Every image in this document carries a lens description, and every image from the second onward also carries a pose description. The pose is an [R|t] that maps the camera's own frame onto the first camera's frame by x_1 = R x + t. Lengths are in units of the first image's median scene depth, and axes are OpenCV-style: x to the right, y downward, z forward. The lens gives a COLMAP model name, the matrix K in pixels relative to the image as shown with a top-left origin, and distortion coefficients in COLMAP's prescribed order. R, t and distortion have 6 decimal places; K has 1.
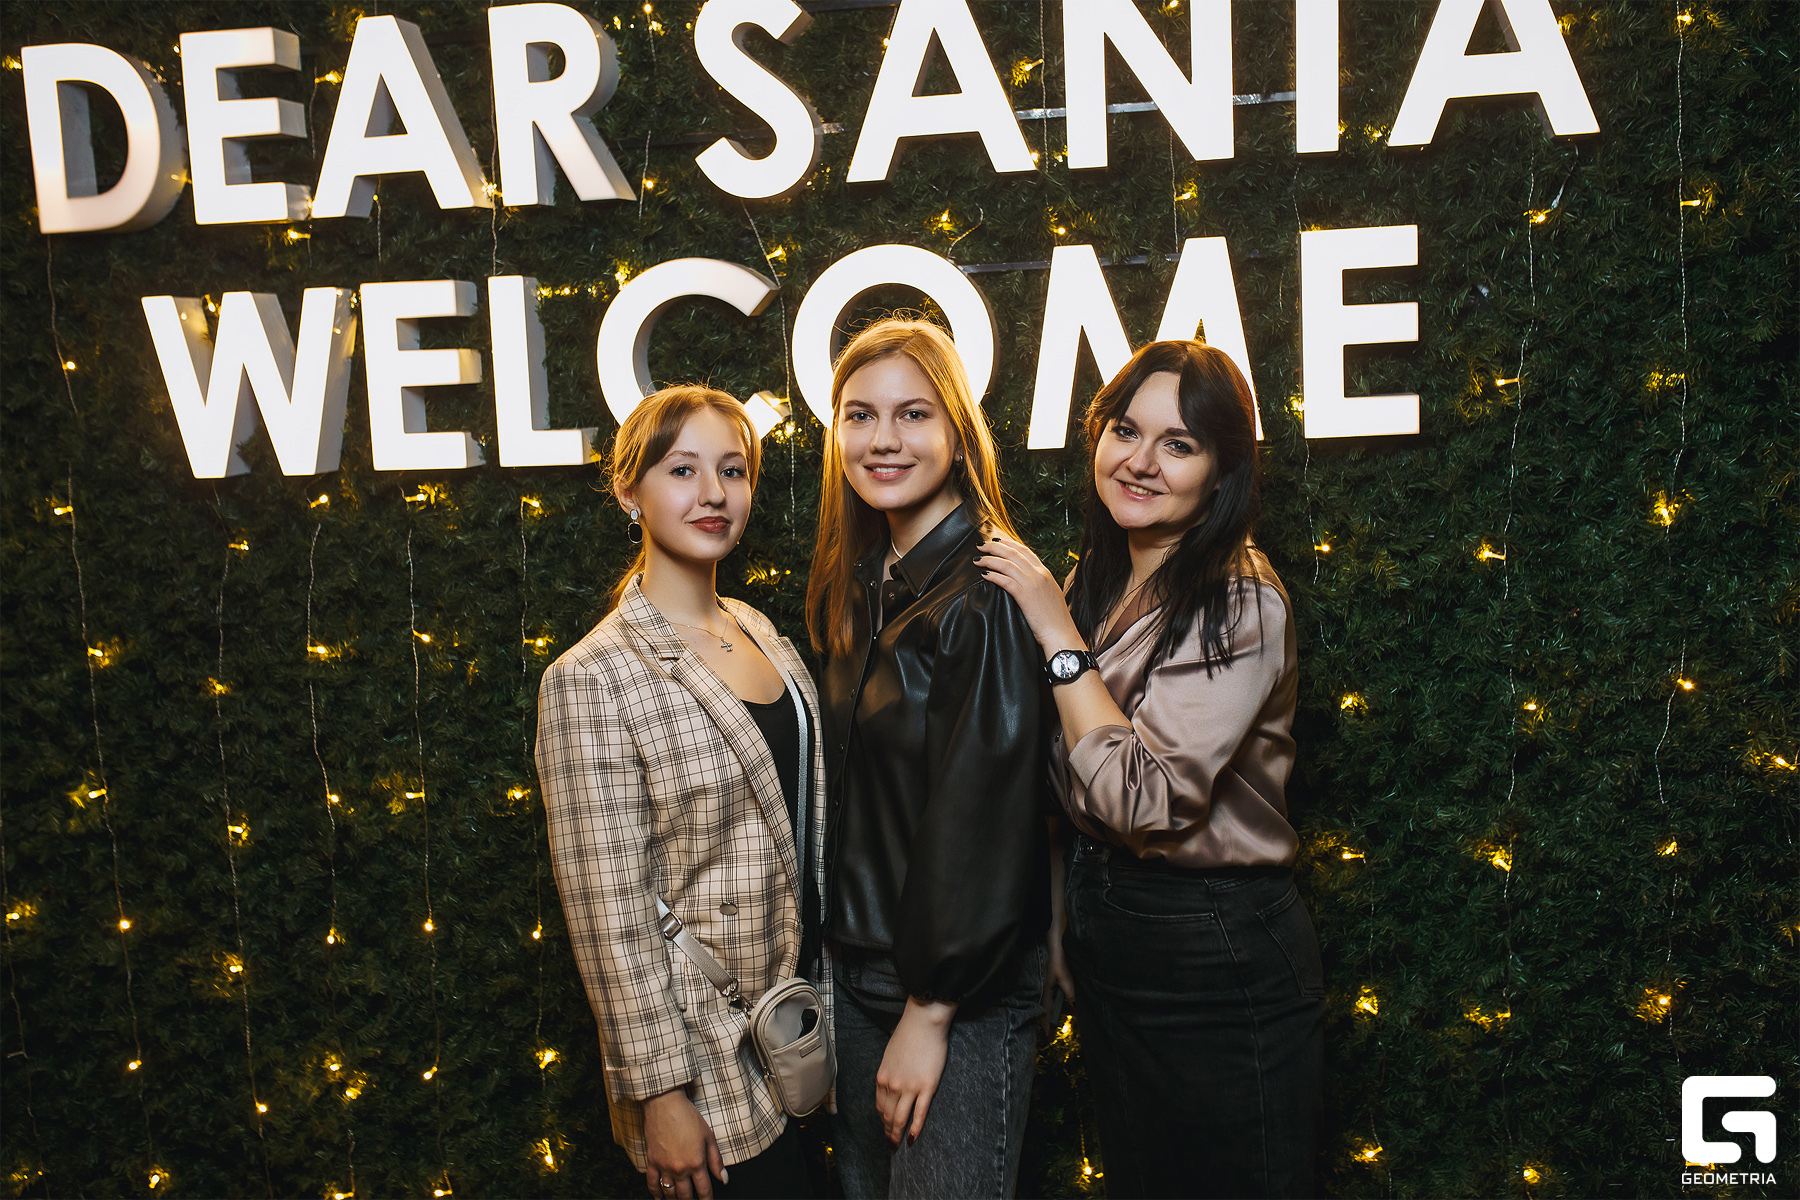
lens RADIAL K [[1684.5, 0, 900.0], [0, 1684.5, 600.0], [0, 0, 1]] dist [-0.008148, 0.007194]
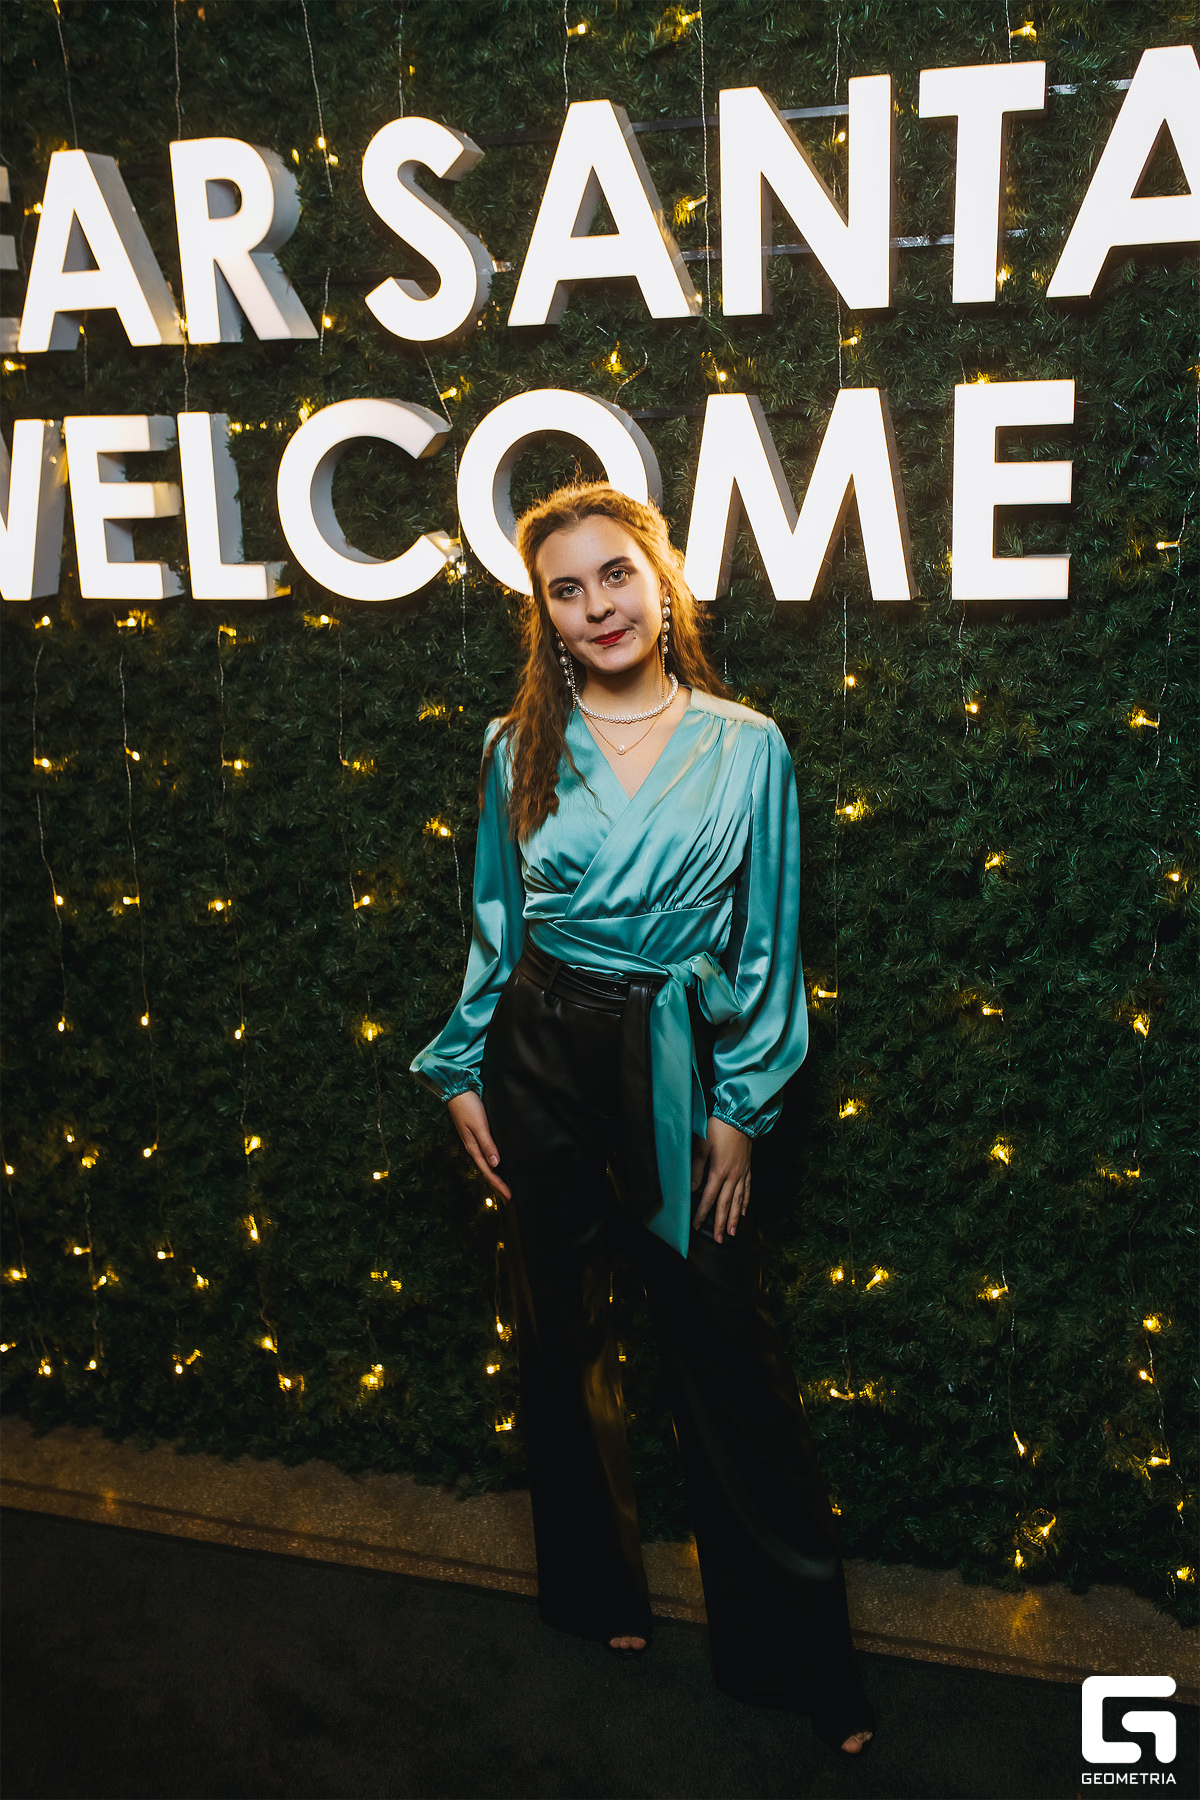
lens RADIAL K [[1684.5, 0, 600.0], [0, 1684.5, 900.0], [0, 0, 1]] dist [-0.008148, 0.007194]
pose [[0.990367, 0.051839, -0.128401, 0.160632], [-0.033743, 0.989676, 0.139295, -0.048623], [0.134297, -0.133621, 0.981891, -0.020786]]
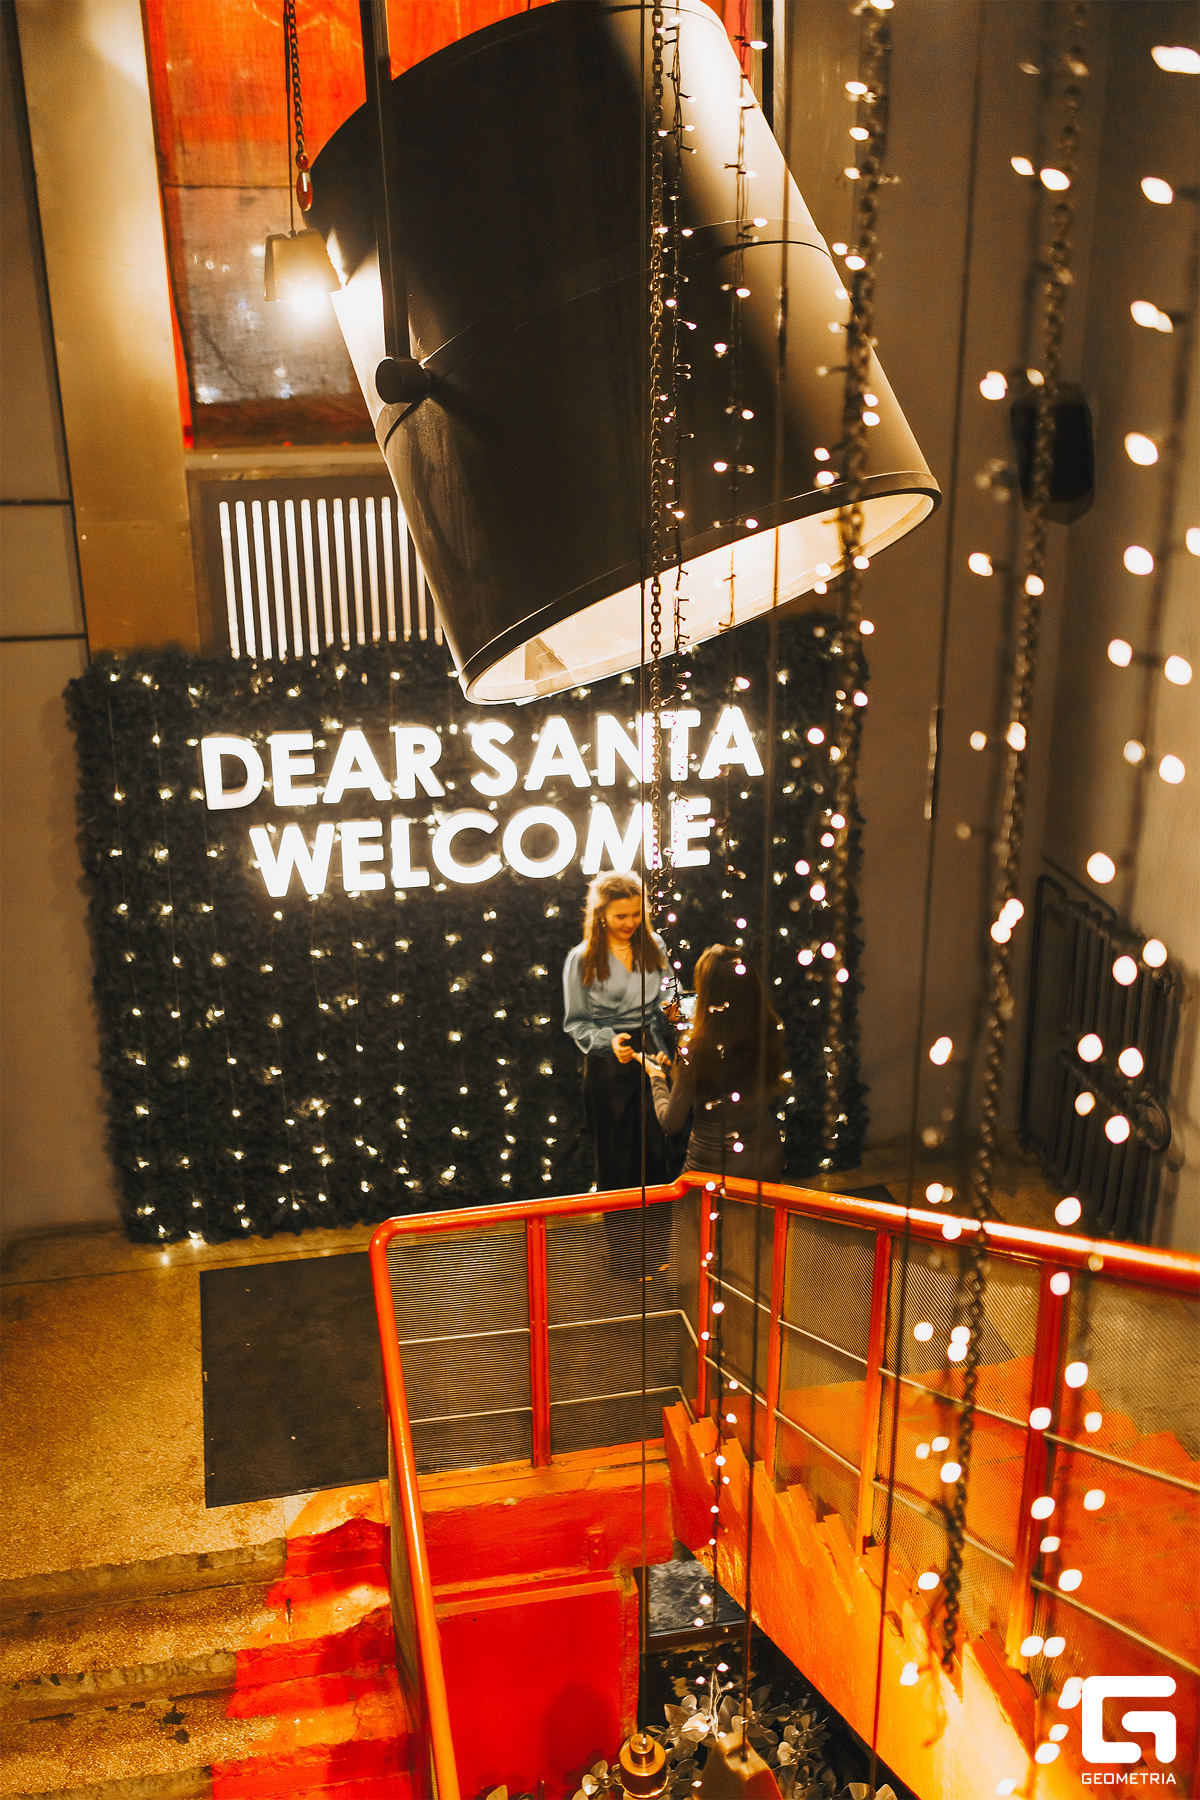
lens RADIAL K [[1684.5, 0, 600.0], [0, 1684.5, 900.0], [0, 0, 1]] dist [-0.008148, 0.007194]
pose [[0.933531, -0.087119, 0.347750, -0.894129], [0.015717, 0.979036, 0.203078, -0.617207], [-0.358152, -0.184114, 0.915330, -1.655601]]
